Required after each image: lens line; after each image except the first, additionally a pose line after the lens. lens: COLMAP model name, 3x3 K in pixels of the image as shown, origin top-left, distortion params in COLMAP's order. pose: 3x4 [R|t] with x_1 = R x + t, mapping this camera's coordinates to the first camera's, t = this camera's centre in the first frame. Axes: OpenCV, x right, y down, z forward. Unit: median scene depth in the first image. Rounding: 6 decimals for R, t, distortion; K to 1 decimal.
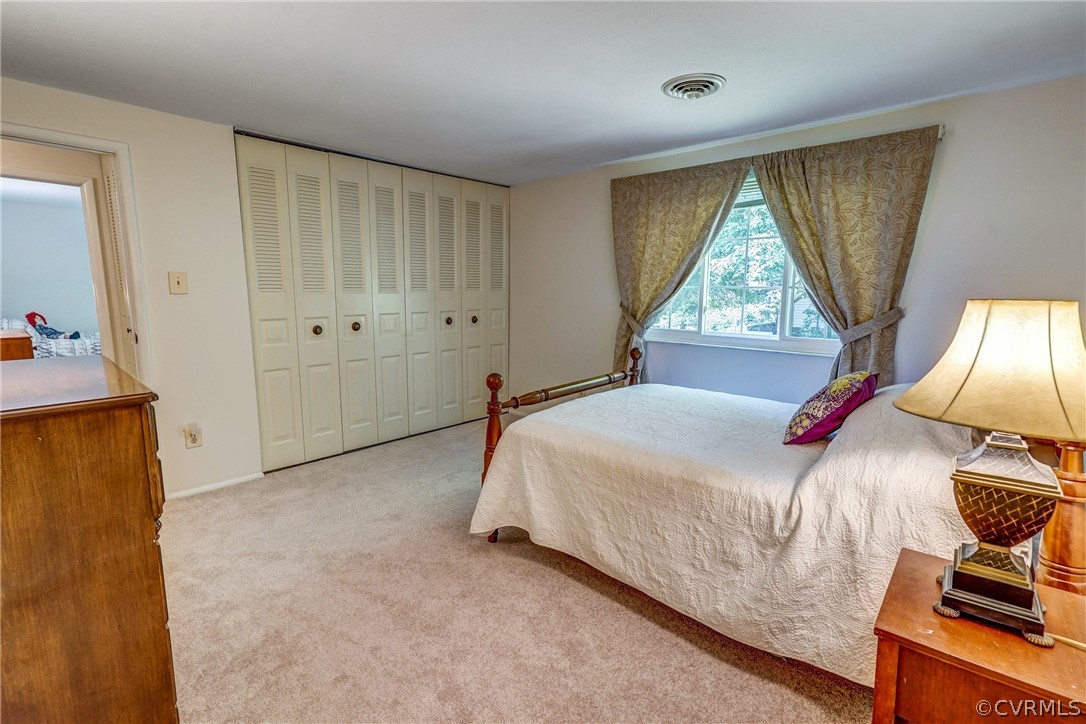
lens RADIAL K [[500.8, 0, 542.4], [0, 500.8, 366.2], [0, 0, 1]] dist [0.001201, 0.006449]
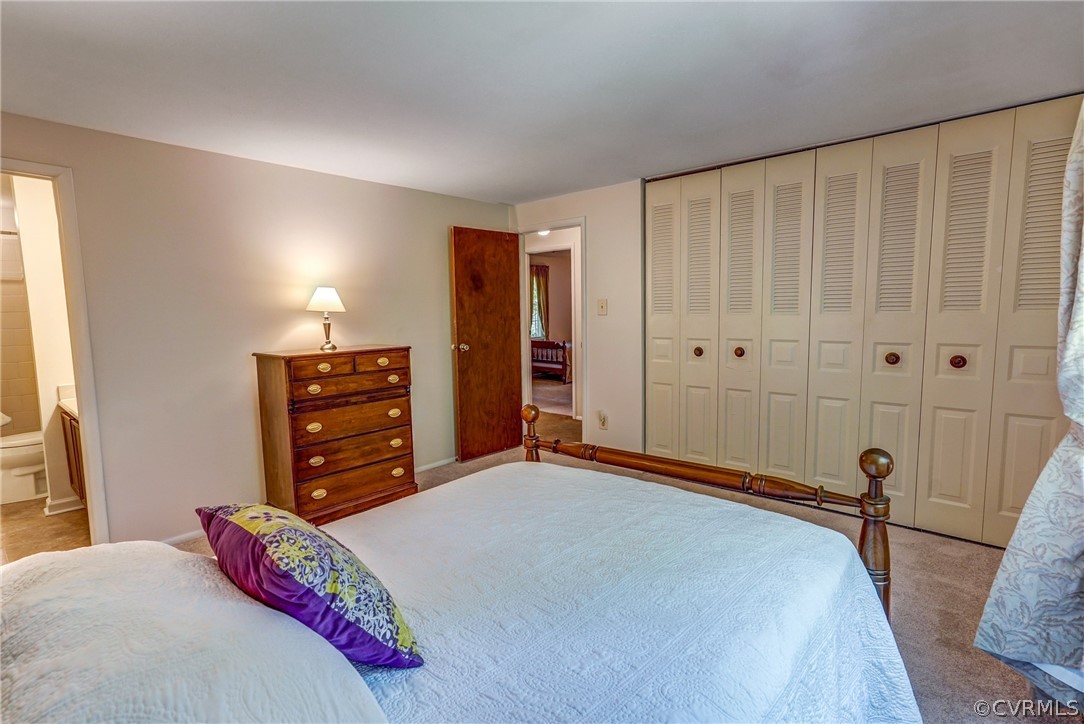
lens RADIAL K [[531.7, 0, 535.5], [0, 531.7, 359.3], [0, 0, 1]] dist [-0.000413, 0.000073]
pose [[-0.009078, 0.091413, -0.995772, 0.662093], [-0.139623, 0.985942, 0.091783, -0.119222], [0.990163, 0.139866, 0.003813, 0.745283]]
